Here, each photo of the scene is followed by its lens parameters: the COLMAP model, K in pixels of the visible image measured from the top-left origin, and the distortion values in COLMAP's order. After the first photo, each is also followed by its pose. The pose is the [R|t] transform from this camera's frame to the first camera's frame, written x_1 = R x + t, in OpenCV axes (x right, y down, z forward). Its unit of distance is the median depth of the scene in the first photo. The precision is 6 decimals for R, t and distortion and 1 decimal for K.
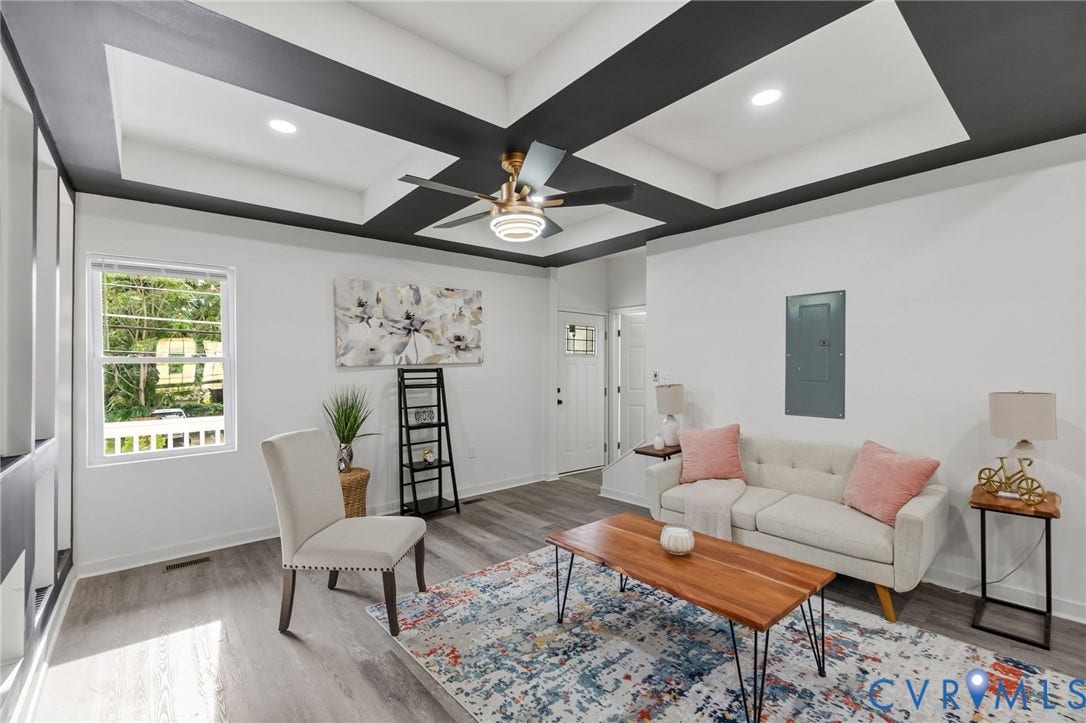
lens RADIAL K [[479.4, 0, 538.9], [0, 479.4, 362.4], [0, 0, 1]] dist [0.000747, -0.001231]
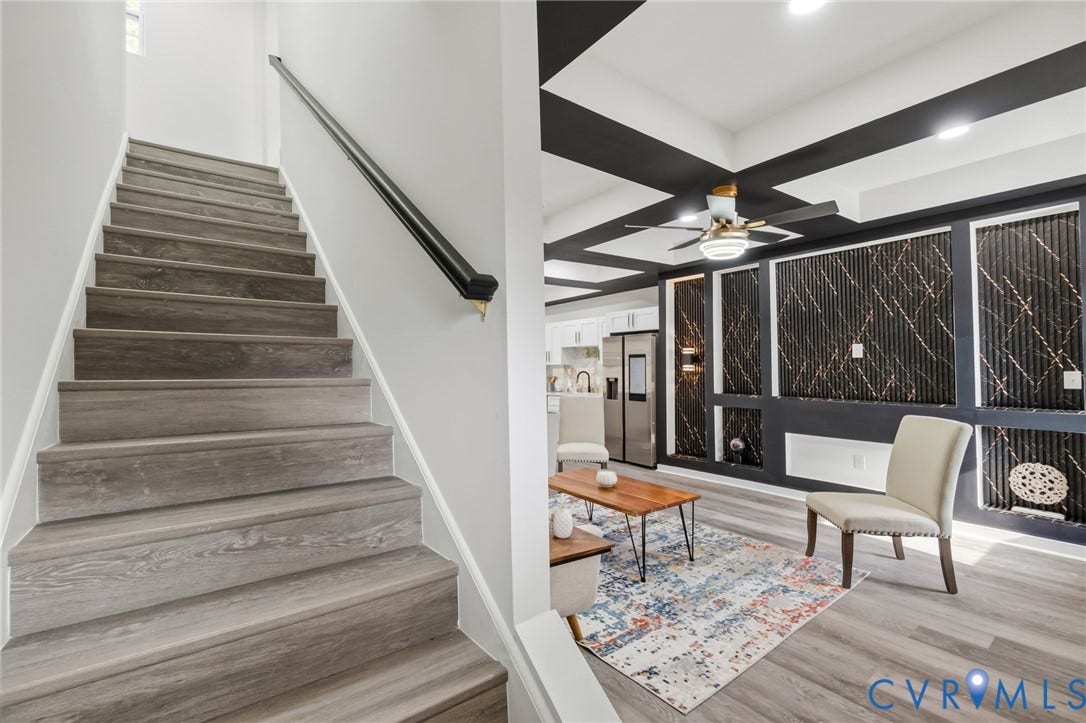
lens RADIAL K [[469.1, 0, 535.1], [0, 469.1, 366.3], [0, 0, 1]] dist [-0.001714, -0.001289]
pose [[-0.998062, 0.024244, 0.057308, 0.223639], [0.023421, 0.999613, -0.014989, 0.012151], [-0.057650, -0.013618, -0.998244, 1.342801]]
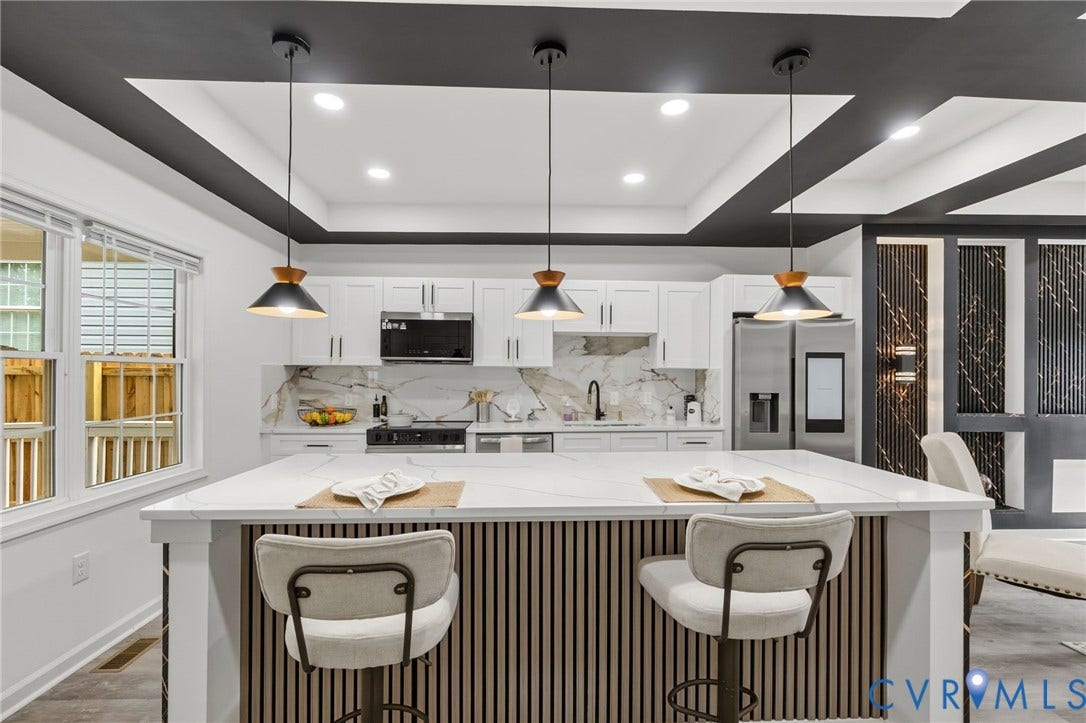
lens RADIAL K [[469.1, 0, 536.4], [0, 469.1, 367.0], [0, 0, 1]] dist [-0.001714, -0.001289]
pose [[-0.614539, -0.004143, -0.788875, 0.967207], [0.010315, 0.999859, -0.013286, -0.006692], [0.788819, -0.016302, -0.614410, 0.012208]]
